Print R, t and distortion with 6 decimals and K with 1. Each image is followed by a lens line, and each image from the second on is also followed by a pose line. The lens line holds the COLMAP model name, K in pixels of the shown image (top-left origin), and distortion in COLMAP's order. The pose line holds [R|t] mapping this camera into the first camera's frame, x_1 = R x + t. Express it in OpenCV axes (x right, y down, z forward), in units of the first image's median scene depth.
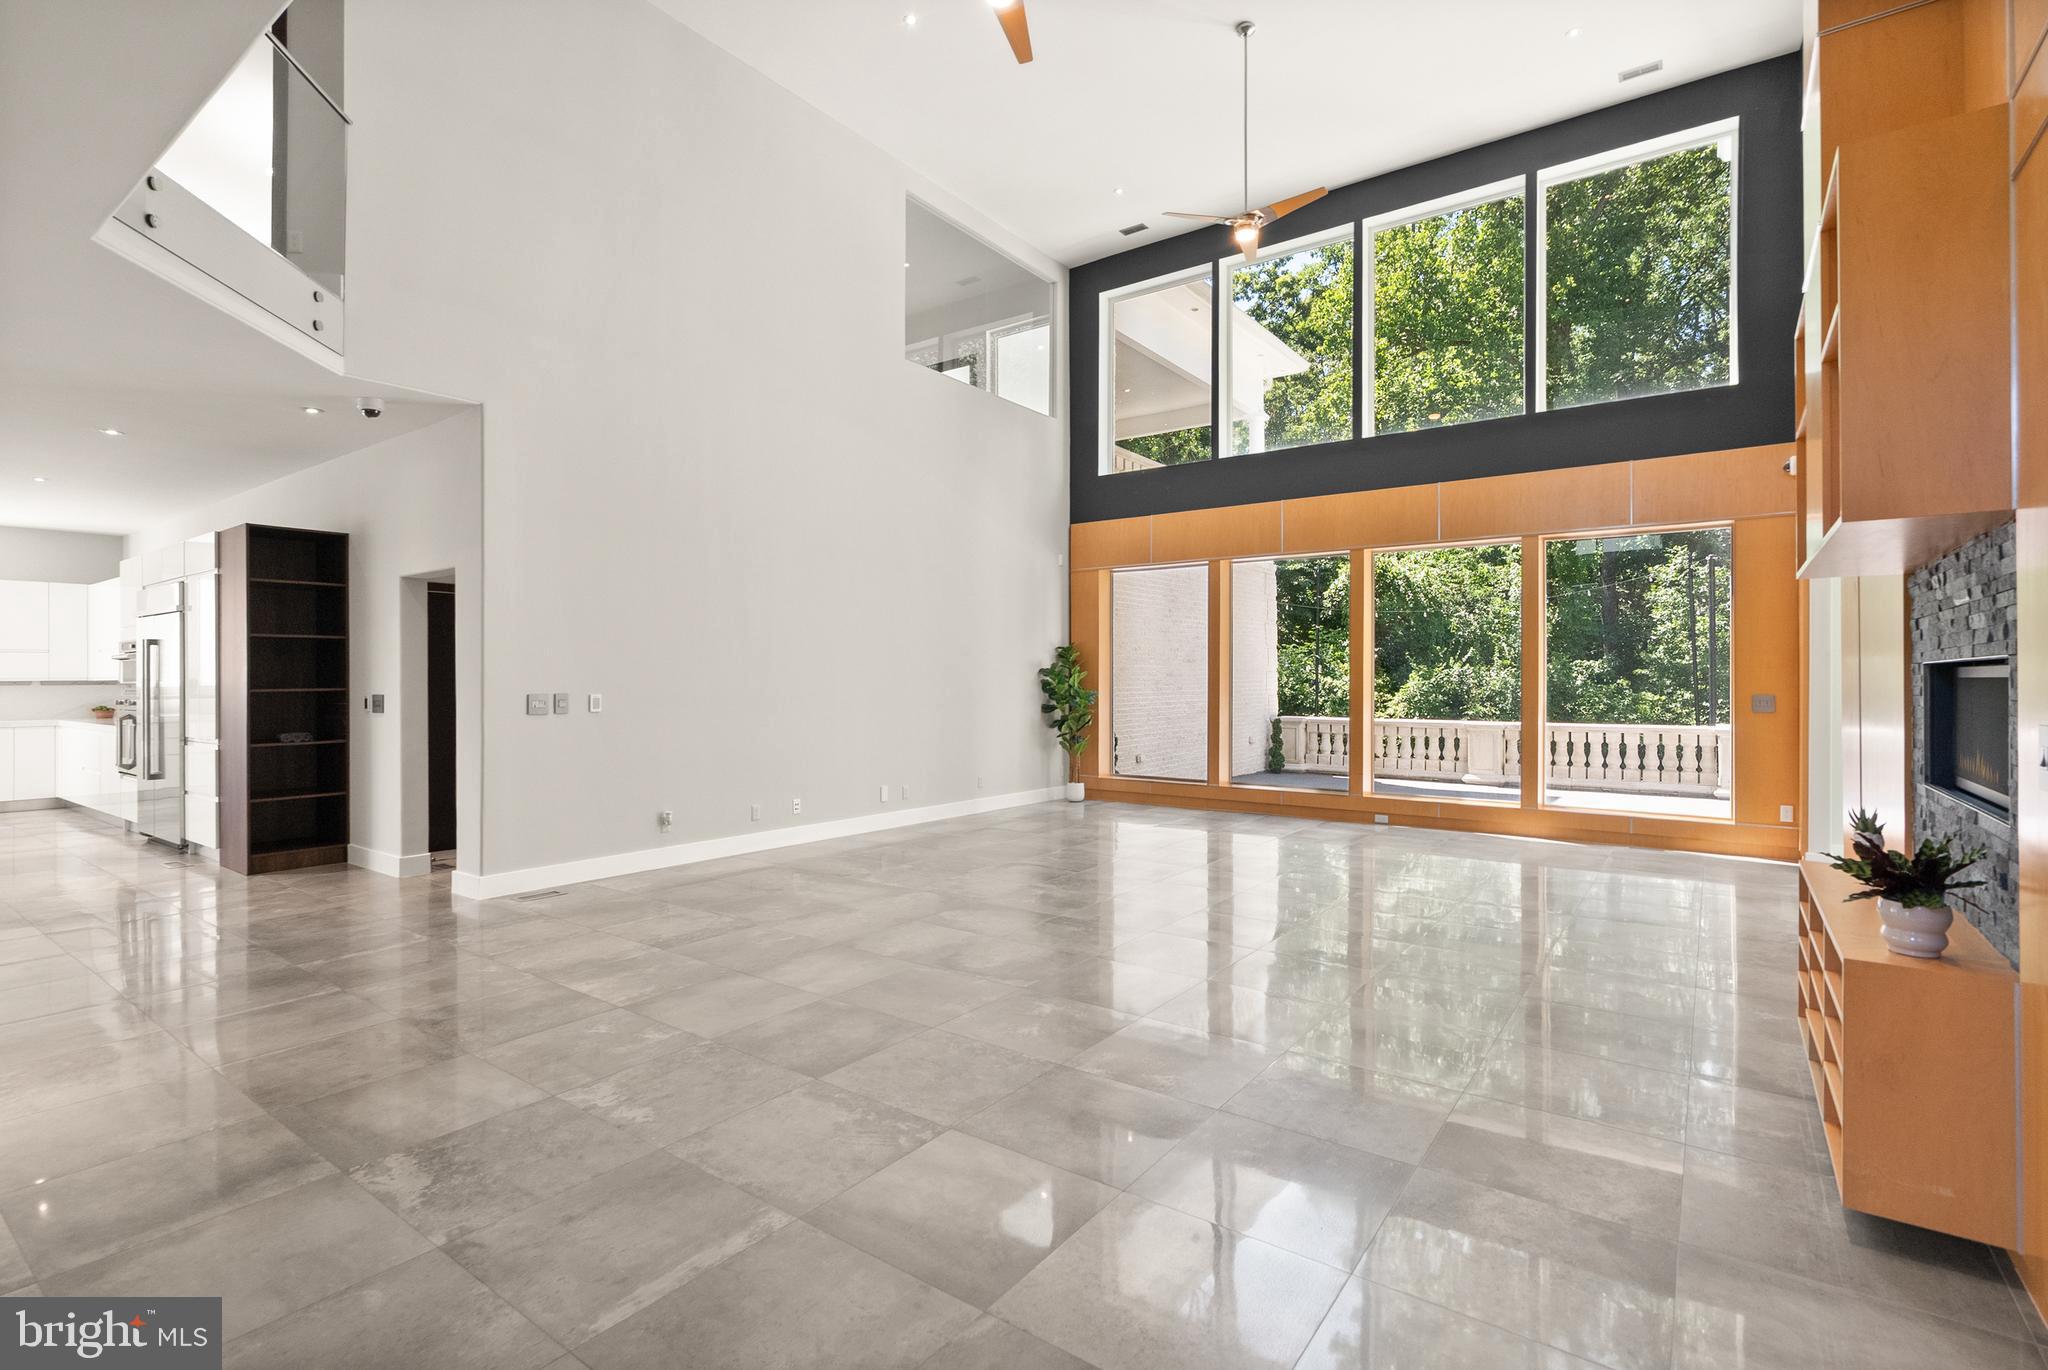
lens RADIAL K [[948.8, 0, 1006.4], [0, 948.8, 684.1], [0, 0, 1]] dist [-0.001048, -0.000158]
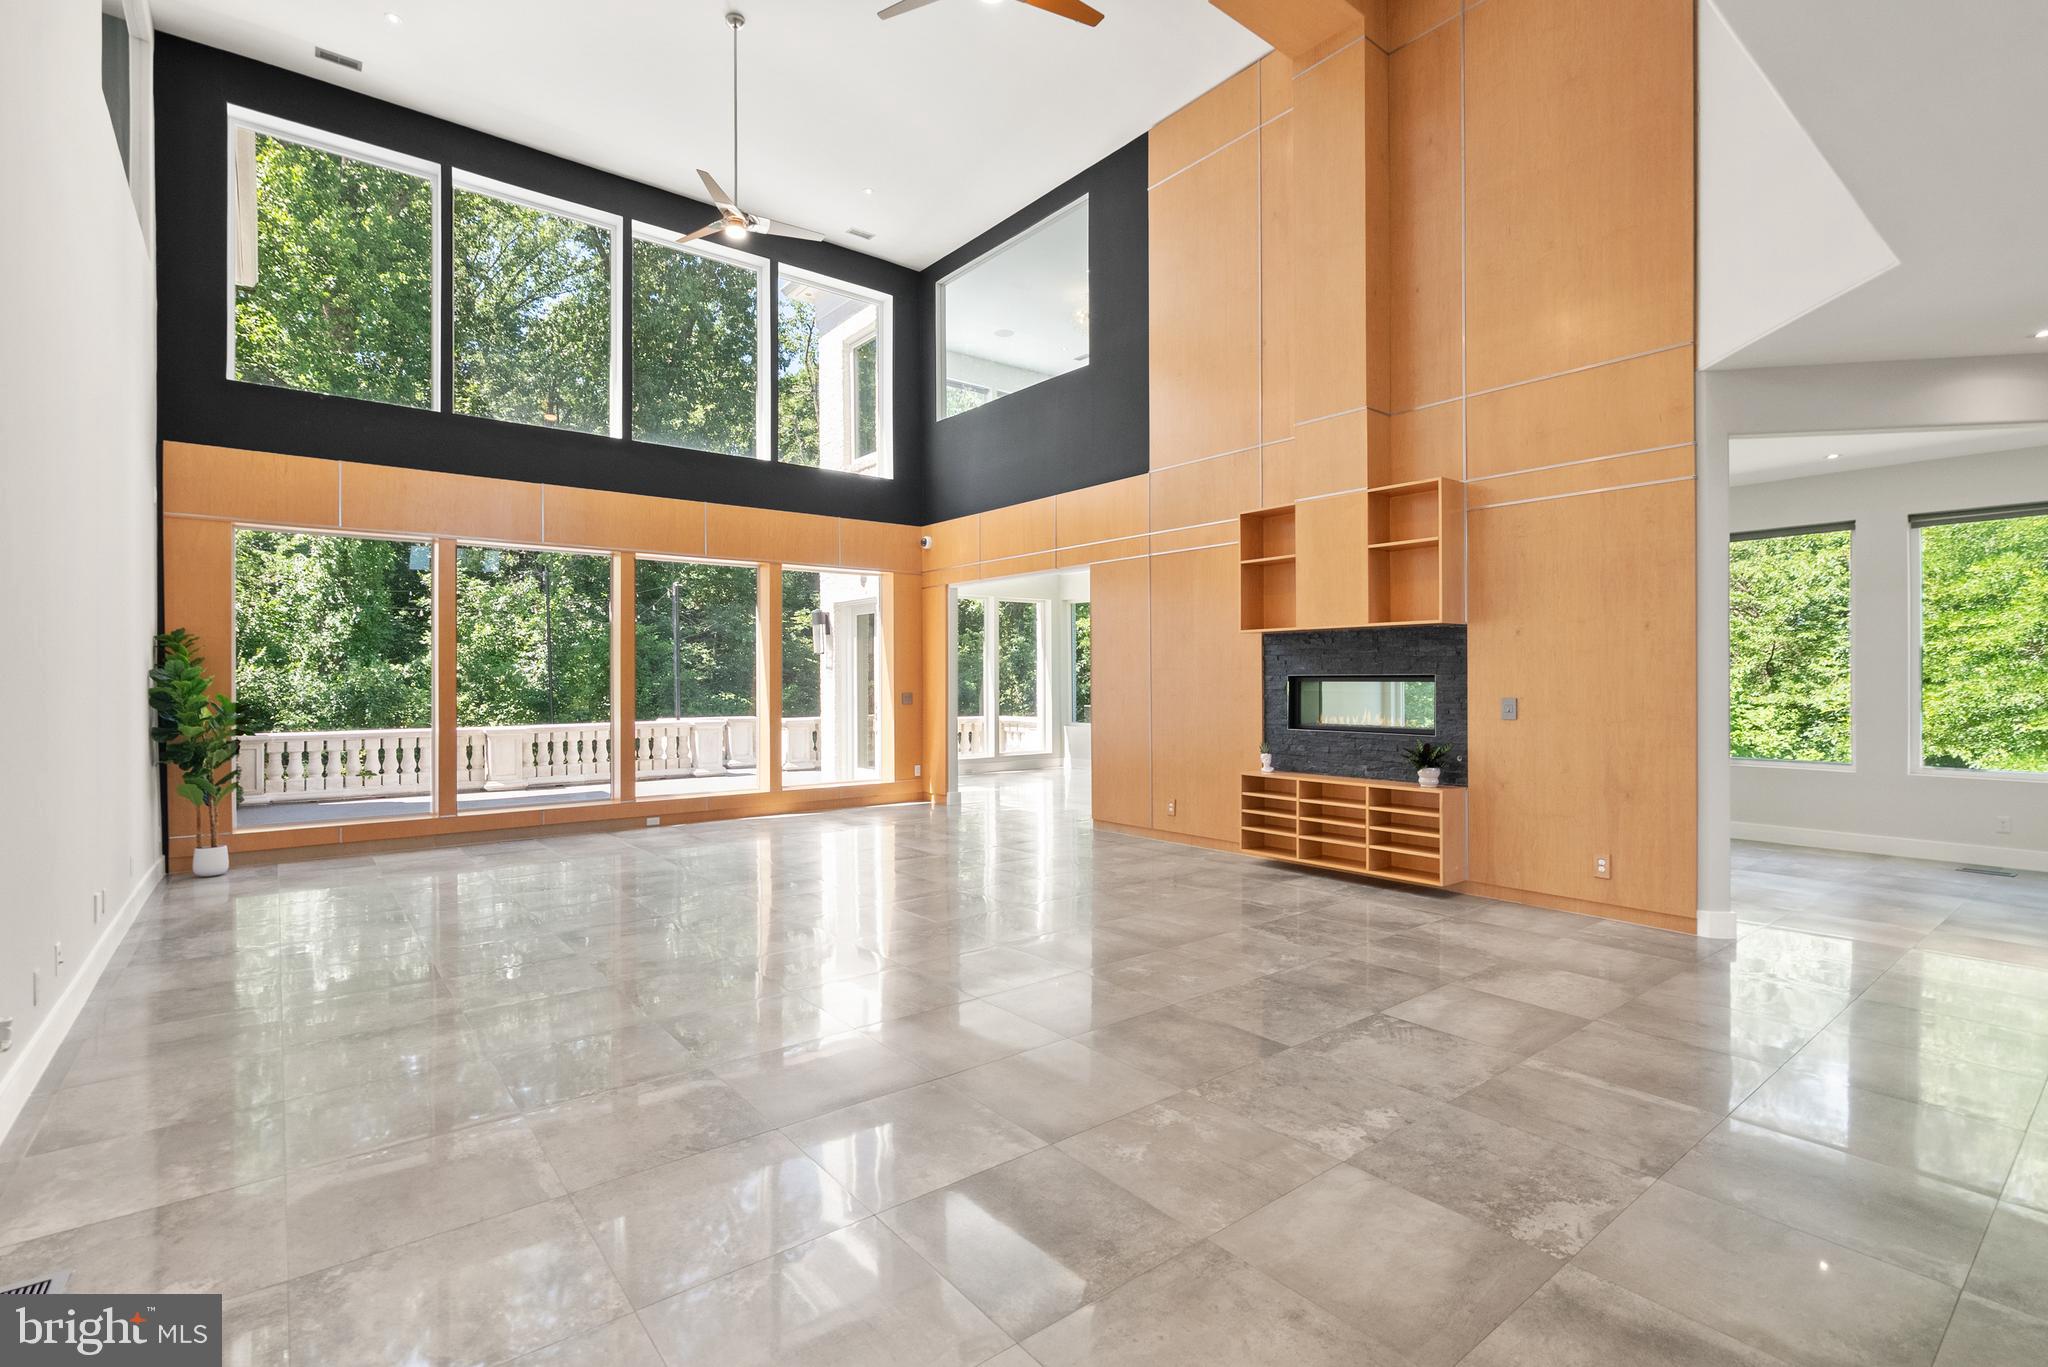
lens RADIAL K [[948.8, 0, 1010.8], [0, 948.8, 683.2], [0, 0, 1]] dist [-0.001048, -0.000158]
pose [[0.262255, -0.003804, 0.964991, -1.248143], [0.008597, 0.999962, 0.001606, -0.010137], [-0.964960, 0.007875, 0.262278, 0.947588]]
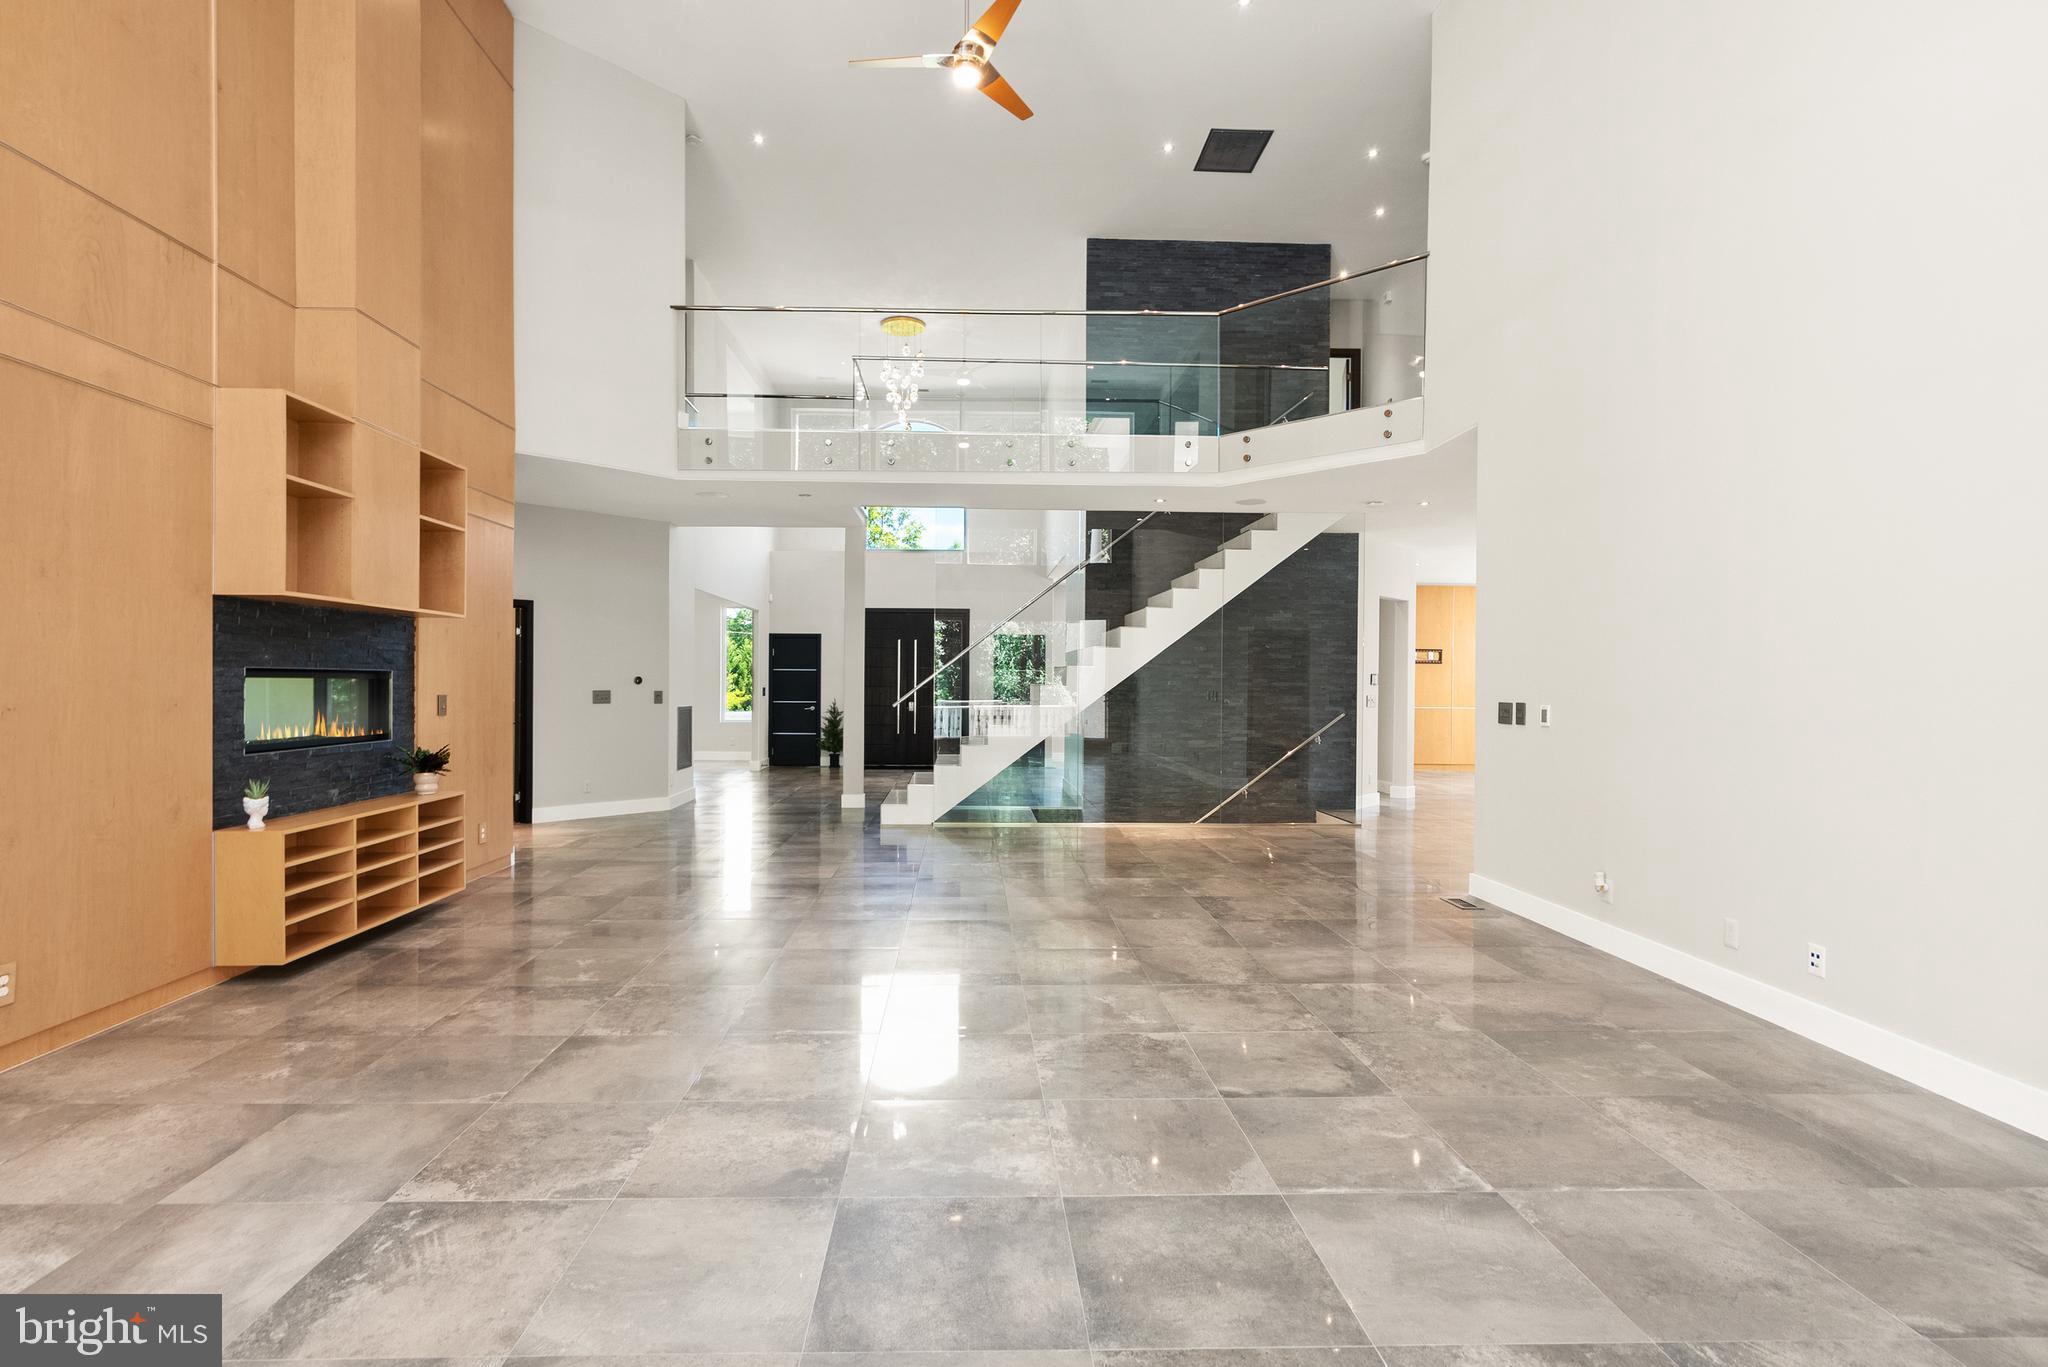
lens RADIAL K [[948.8, 0, 1024.2], [0, 948.8, 682.7], [0, 0, 1]] dist [-0.001048, -0.000158]
pose [[-0.767310, 0.000118, -0.641276, -0.220708], [-0.004737, 0.999972, 0.005852, -0.010343], [0.641259, 0.007529, -0.767288, 1.708919]]
